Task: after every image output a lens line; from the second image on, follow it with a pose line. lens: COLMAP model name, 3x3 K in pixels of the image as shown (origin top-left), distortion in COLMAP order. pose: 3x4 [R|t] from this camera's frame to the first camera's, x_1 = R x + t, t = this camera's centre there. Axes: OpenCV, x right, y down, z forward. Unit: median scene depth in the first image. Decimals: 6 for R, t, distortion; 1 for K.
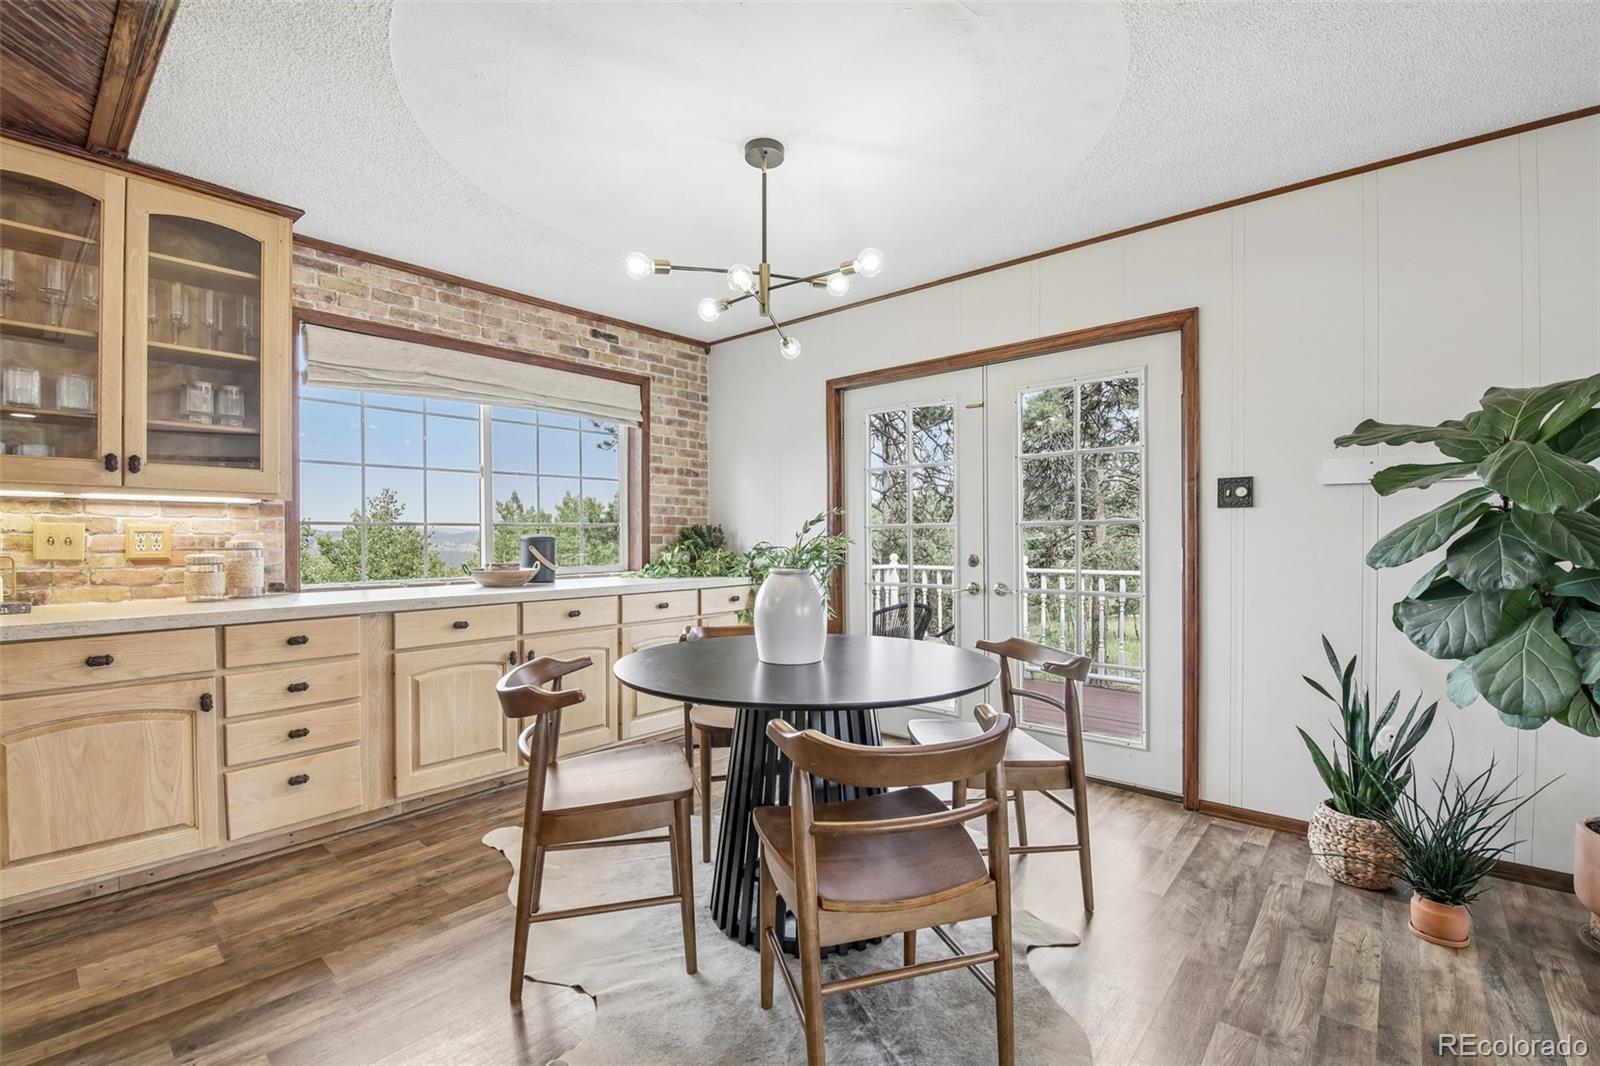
lens RADIAL K [[693.8, 0, 794.6], [0, 693.8, 542.7], [0, 0, 1]] dist [-0.000716, -0.011754]
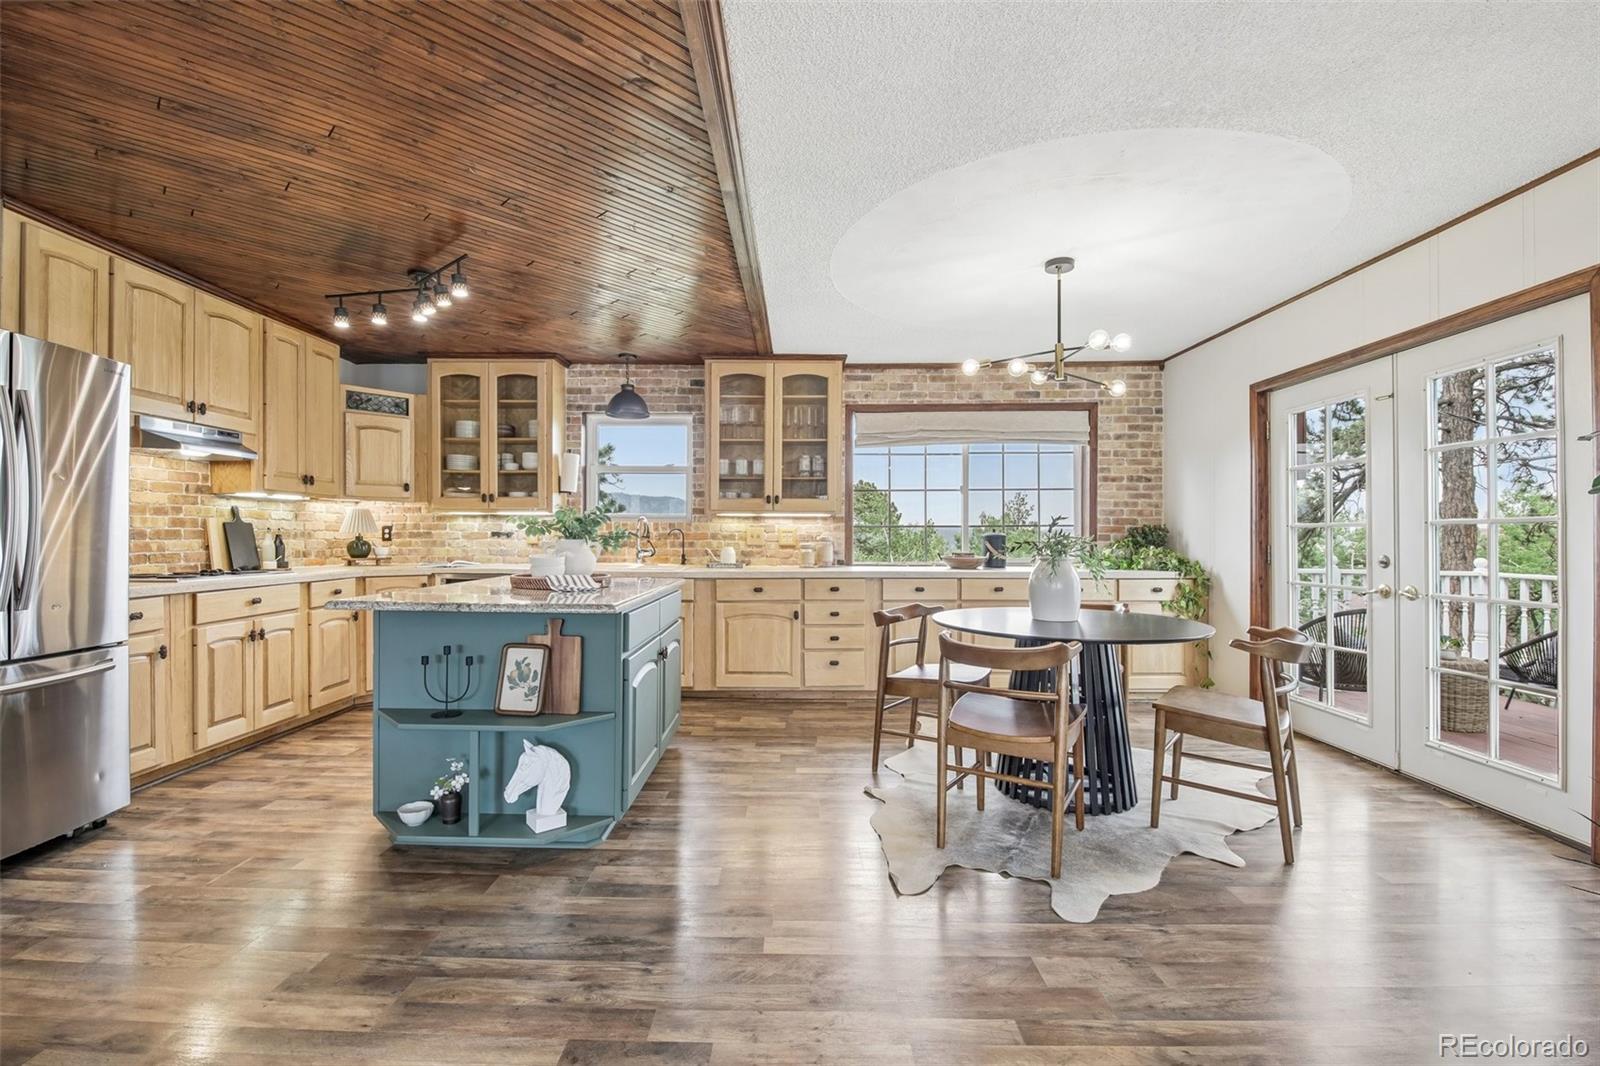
lens RADIAL K [[692.4, 0, 791.3], [0, 692.4, 541.4], [0, 0, 1]] dist [0.000954, -0.006555]
pose [[0.644718, 0.010343, -0.764351, 0.608432], [-0.009202, 0.999941, 0.005770, 0.000356], [0.764365, 0.003314, 0.644775, -0.293936]]
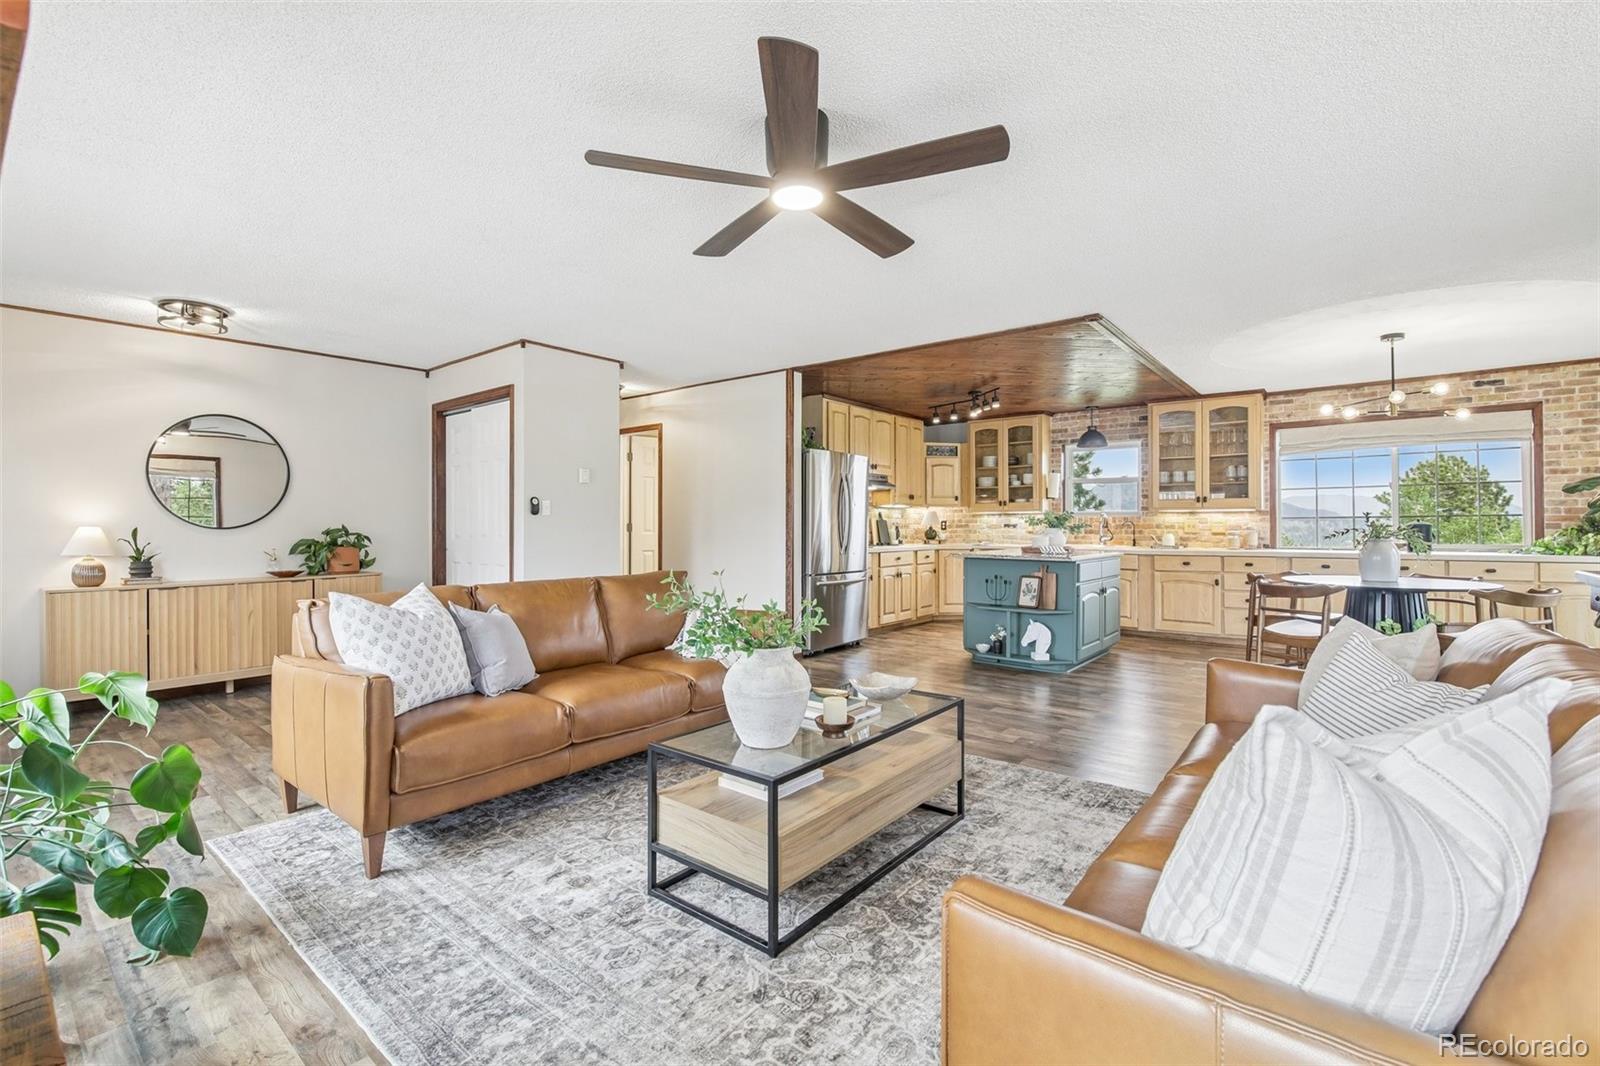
lens RADIAL K [[702.0, 0, 794.3], [0, 702.0, 522.5], [0, 0, 1]] dist [-0.001680, -0.010812]
pose [[0.028918, -0.003143, -0.999577, 1.725369], [-0.004781, 0.999983, -0.003282, 0.000133], [0.999570, 0.004874, 0.028903, -0.726042]]
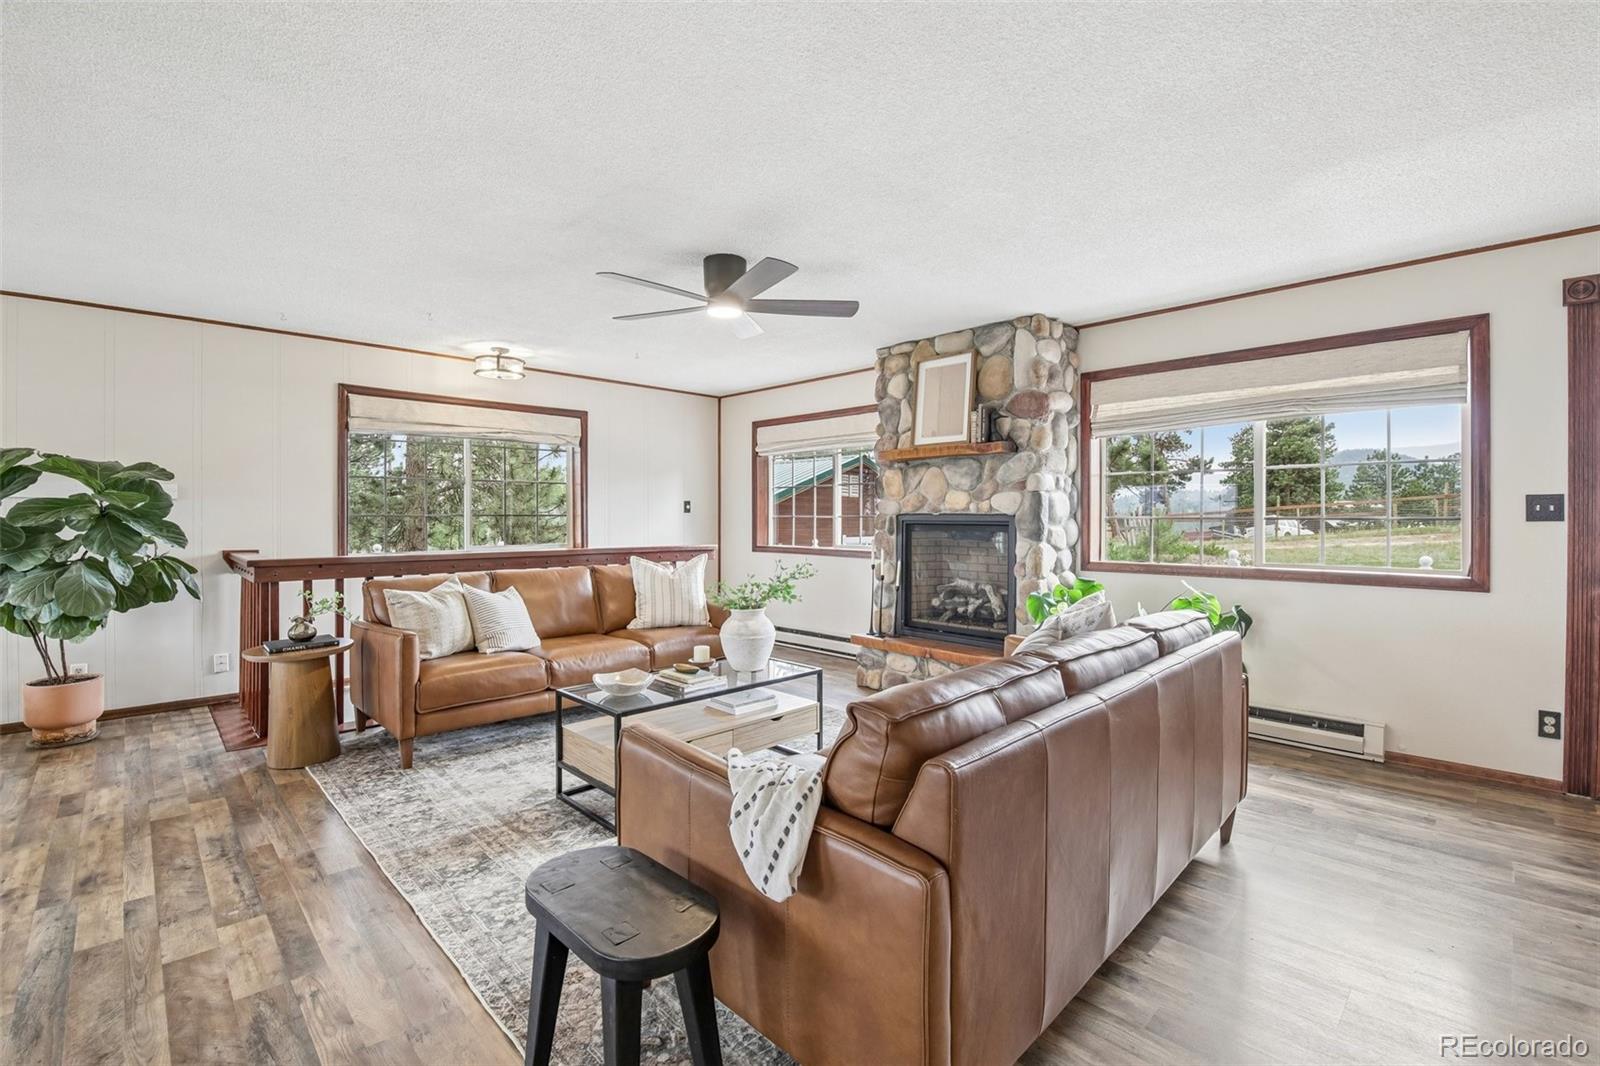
lens RADIAL K [[695.9, 0, 794.9], [0, 695.9, 523.4], [0, 0, 1]] dist [-0.002202, -0.009118]
pose [[0.085031, -0.005334, 0.996364, -0.387662], [0.007230, 0.999963, 0.004737, -0.019863], [-0.996352, 0.006801, 0.085067, -0.932424]]
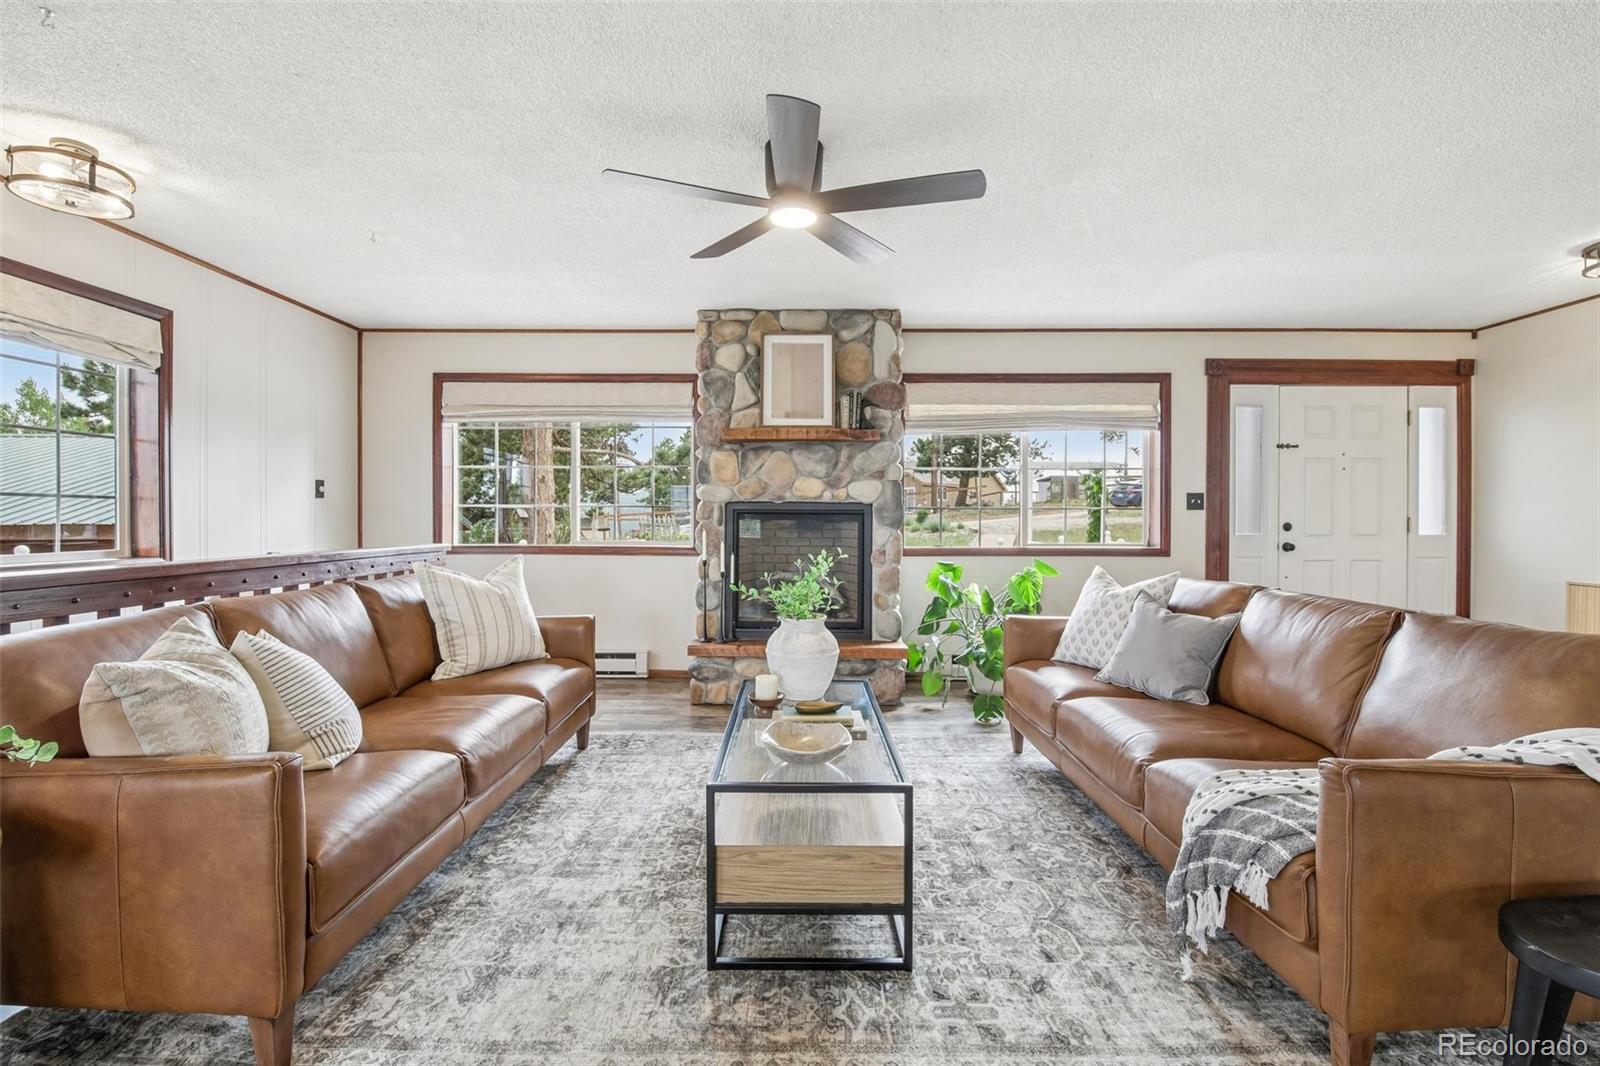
lens RADIAL K [[692.8, 0, 792.9], [0, 692.8, 522.7], [0, 0, 1]] dist [-0.001282, -0.011712]
pose [[-0.647221, -0.003606, 0.762294, 0.155431], [0.006349, 0.999929, 0.010121, -0.000102], [-0.762276, 0.011390, -0.647152, -0.089605]]
